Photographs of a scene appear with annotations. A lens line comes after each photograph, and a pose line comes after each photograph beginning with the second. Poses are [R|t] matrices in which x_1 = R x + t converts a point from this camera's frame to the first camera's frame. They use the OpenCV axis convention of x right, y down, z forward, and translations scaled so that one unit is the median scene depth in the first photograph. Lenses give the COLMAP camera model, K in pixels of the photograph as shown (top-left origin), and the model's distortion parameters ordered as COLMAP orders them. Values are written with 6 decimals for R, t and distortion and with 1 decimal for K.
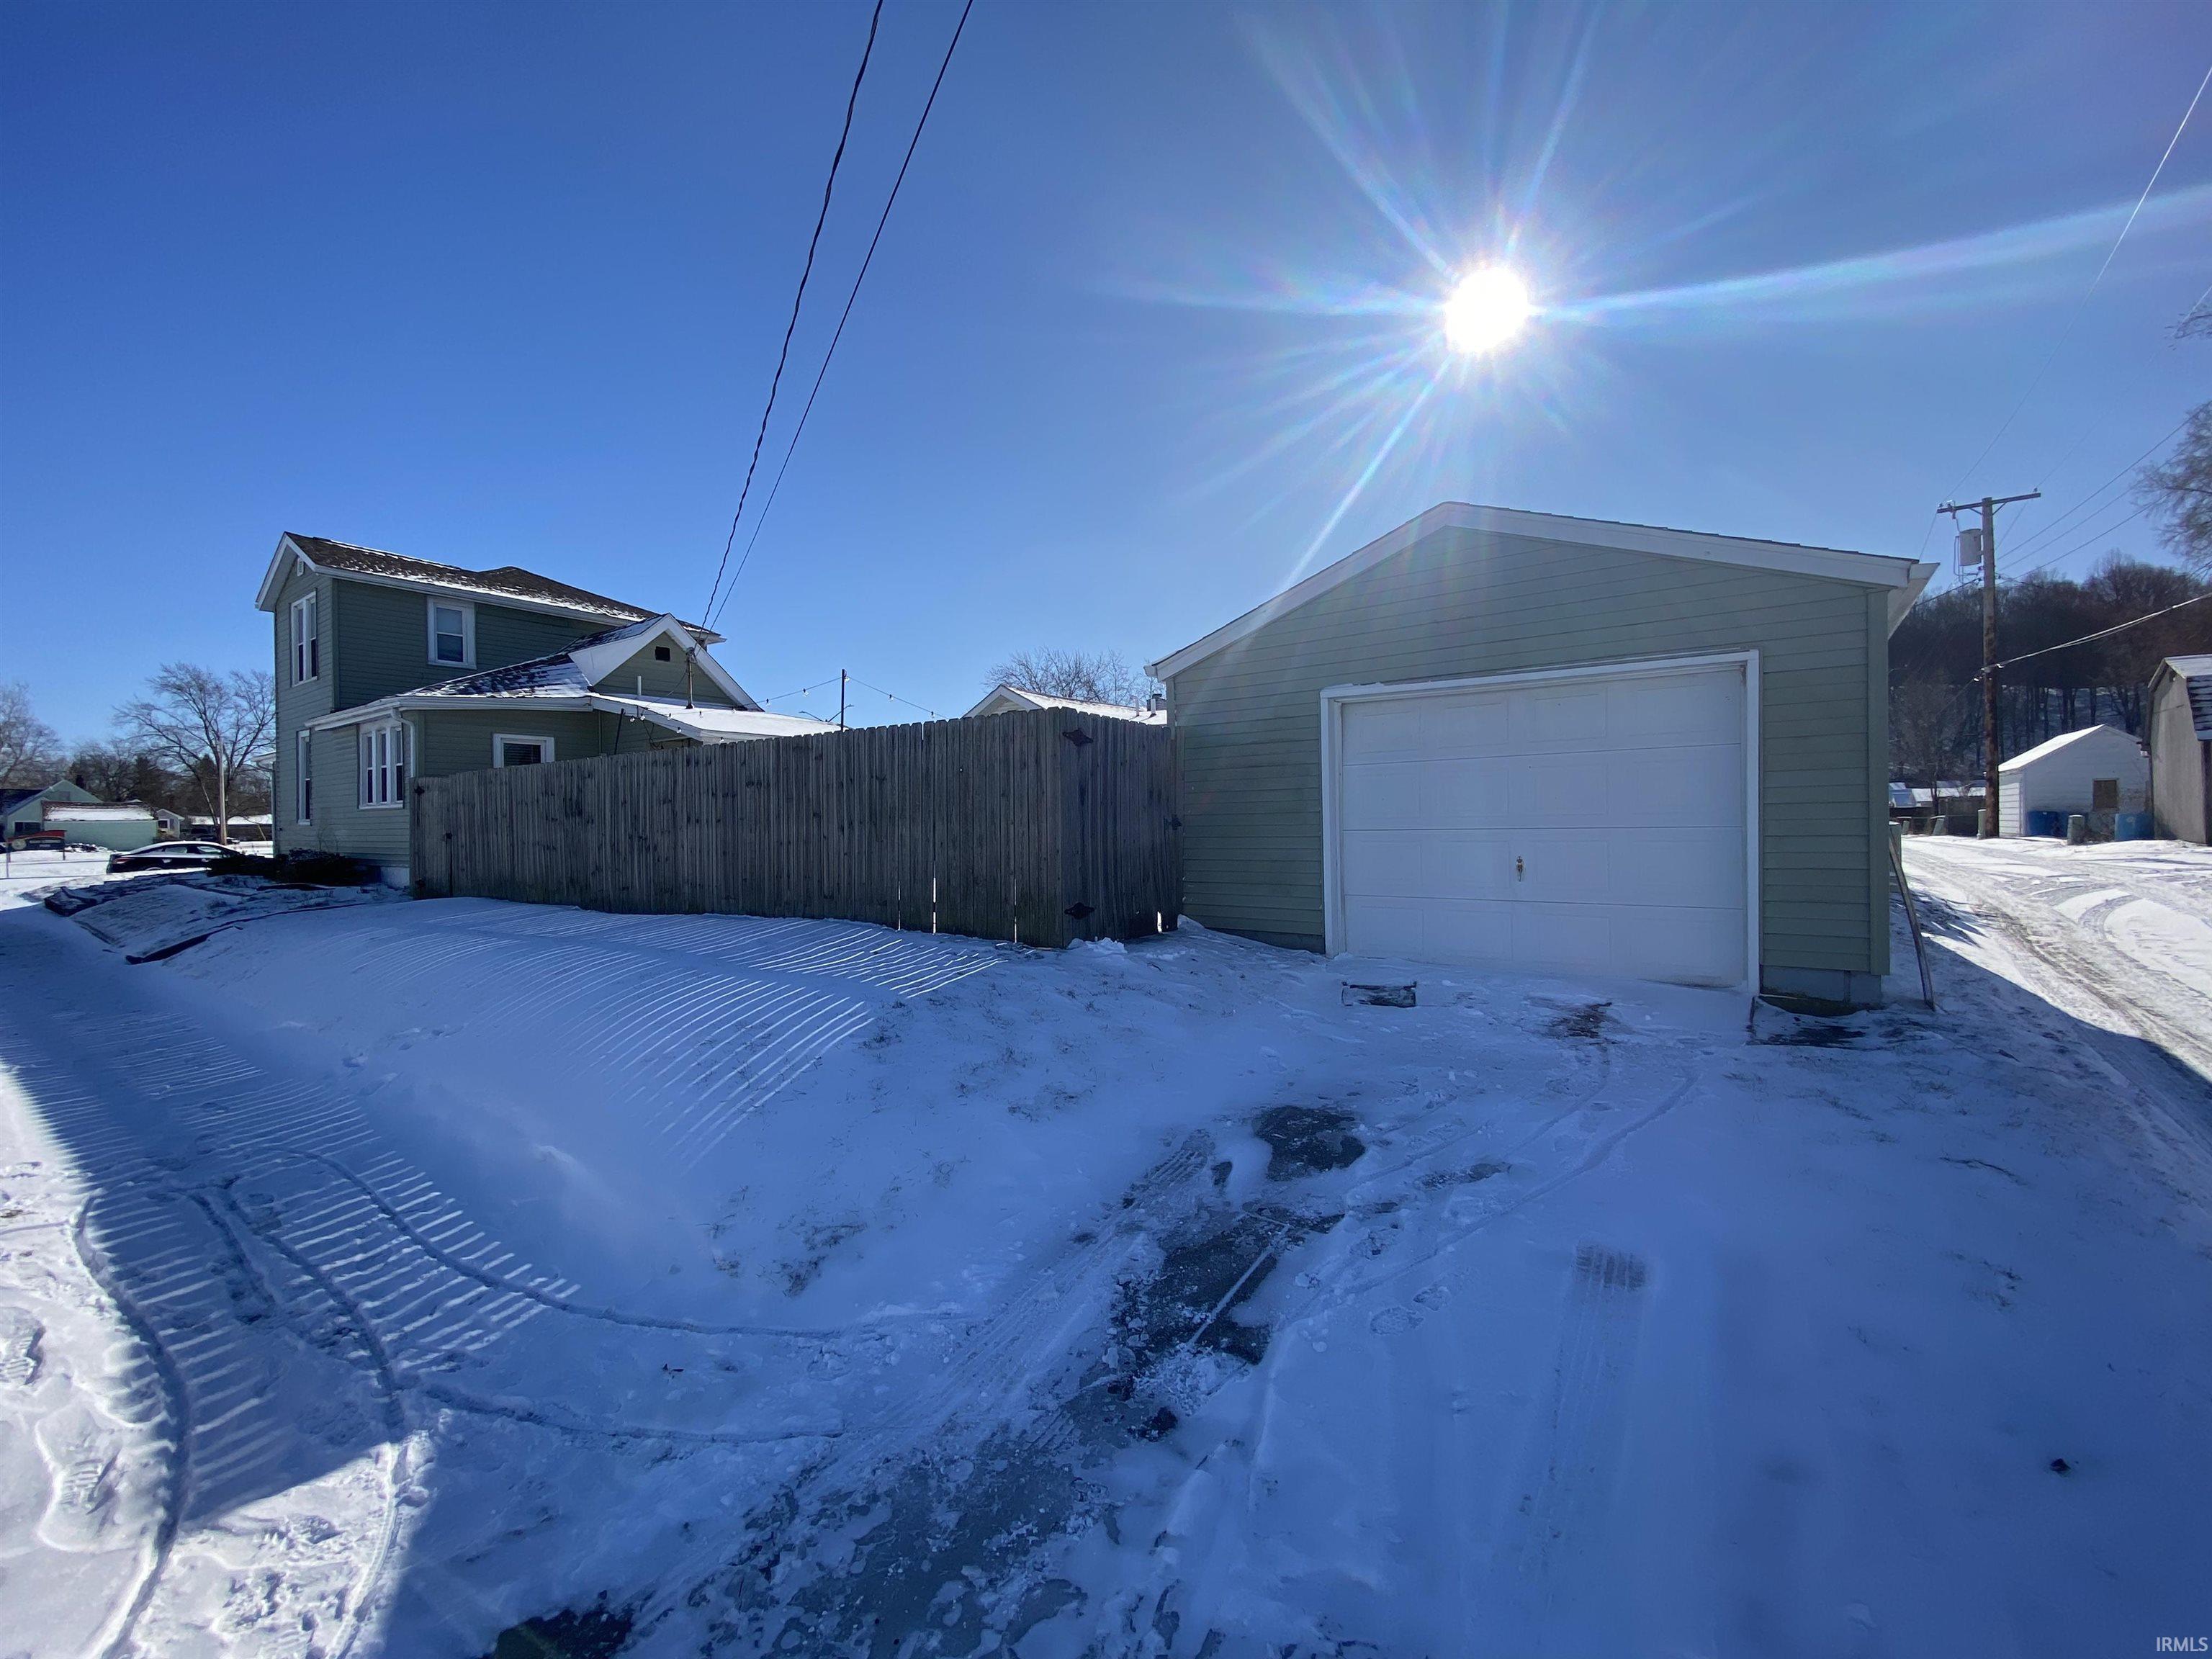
lens RADIAL K [[881.8, 0, 1109.4], [0, 881.8, 831.6], [0, 0, 1]] dist [0.025269, -0.024315]
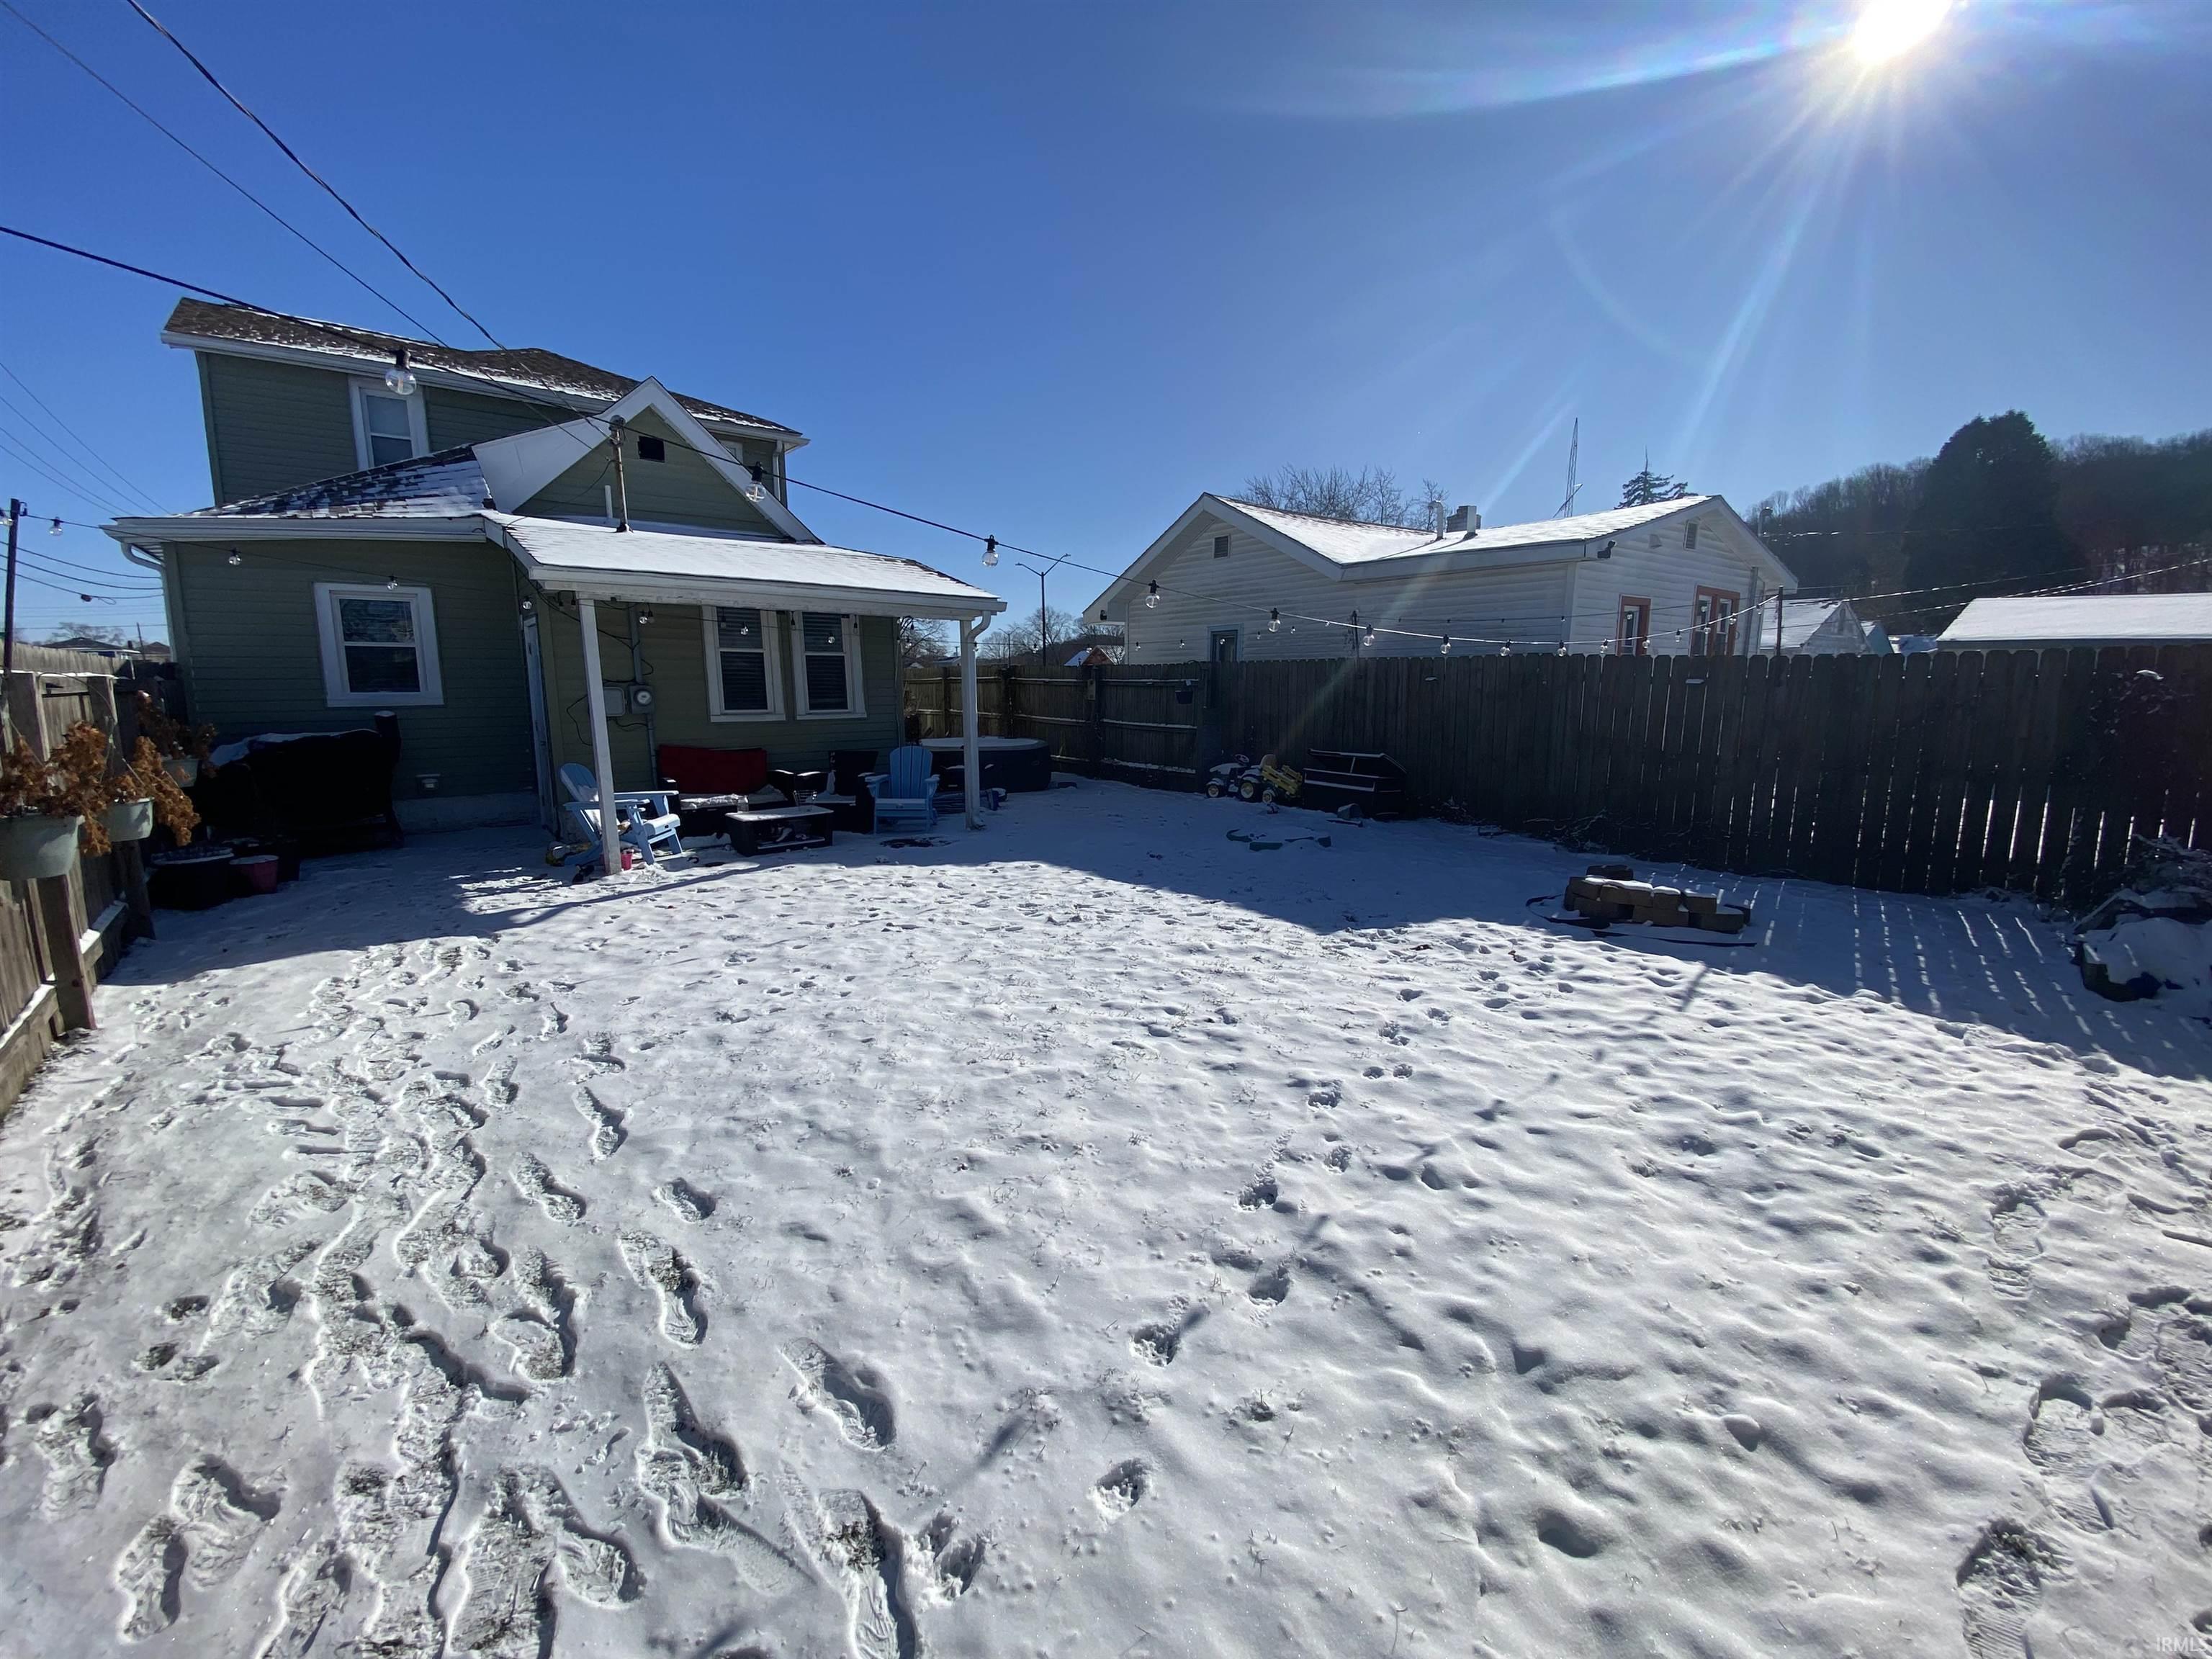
lens RADIAL K [[881.8, 0, 1109.4], [0, 881.8, 831.6], [0, 0, 1]] dist [0.025269, -0.024315]
pose [[0.964504, 0.057129, -0.257815, -0.007492], [-0.015168, 0.986691, 0.161897, -0.015080], [0.263633, -0.152240, 0.952534, 0.163673]]
